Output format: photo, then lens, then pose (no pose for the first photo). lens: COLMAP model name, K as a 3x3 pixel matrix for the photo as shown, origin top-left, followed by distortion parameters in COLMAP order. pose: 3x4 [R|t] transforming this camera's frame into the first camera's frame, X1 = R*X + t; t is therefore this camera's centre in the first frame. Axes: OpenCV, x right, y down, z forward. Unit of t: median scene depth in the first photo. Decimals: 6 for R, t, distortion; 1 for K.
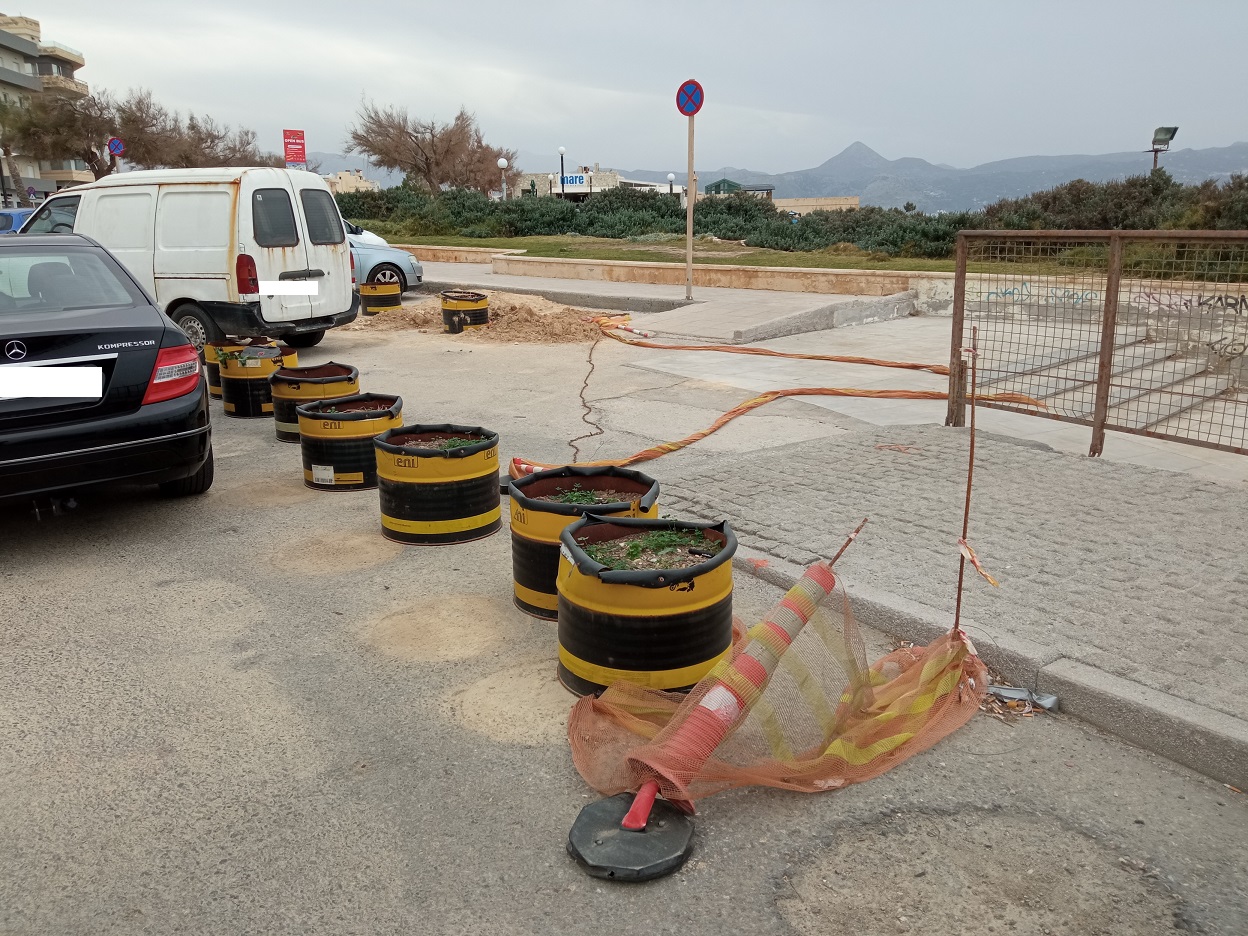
lens RADIAL K [[984.7, 0, 634.3], [0, 984.7, 480.3], [0, 0, 1]] dist [0.035258, -0.064903]
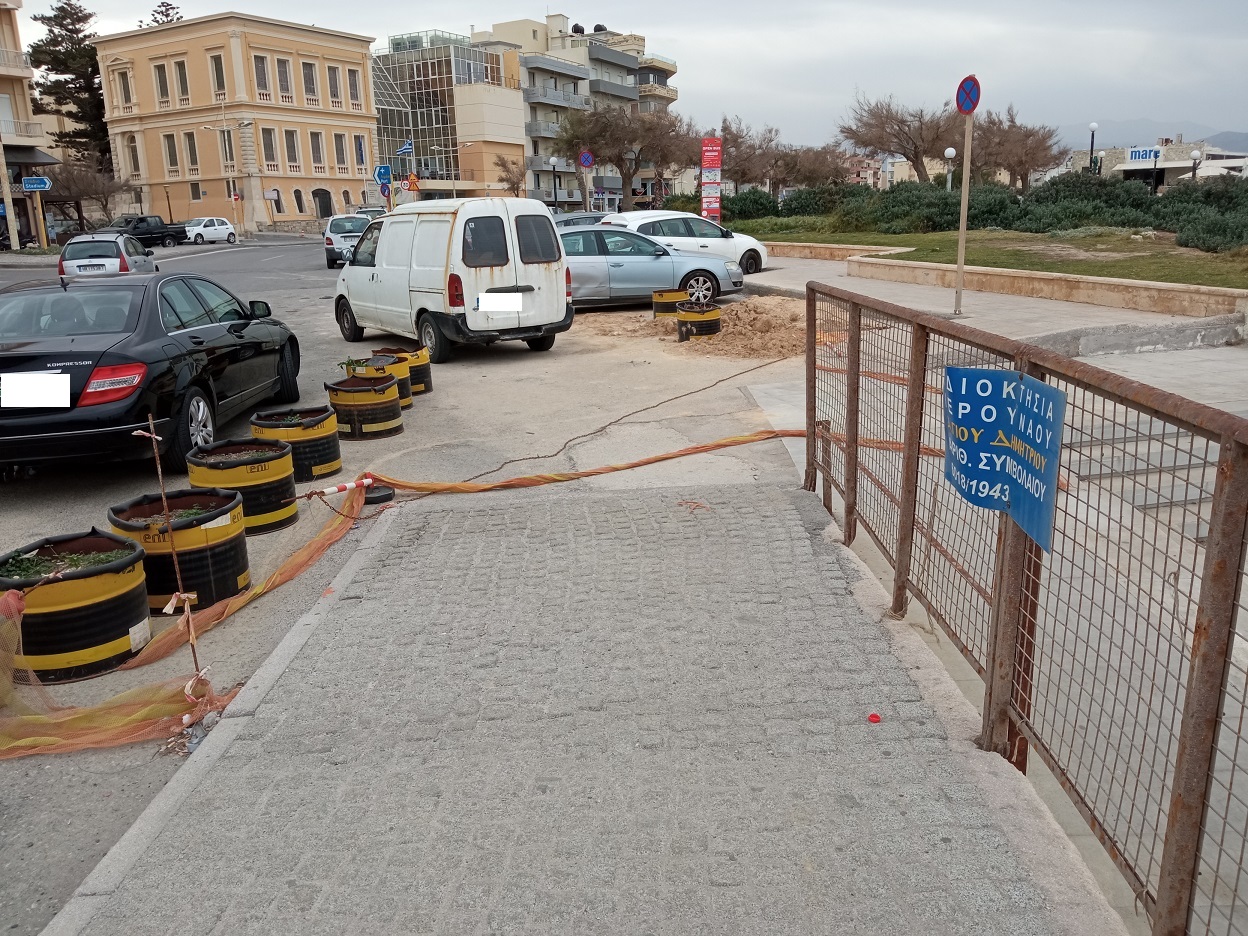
lens RADIAL K [[984.7, 0, 628.2], [0, 984.7, 467.0], [0, 0, 1]] dist [0.035258, -0.064903]
pose [[0.856171, 0.111269, -0.504569, 0.269071], [-0.109467, 0.993432, 0.033328, -0.039453], [0.504963, 0.026699, 0.862728, 0.058512]]
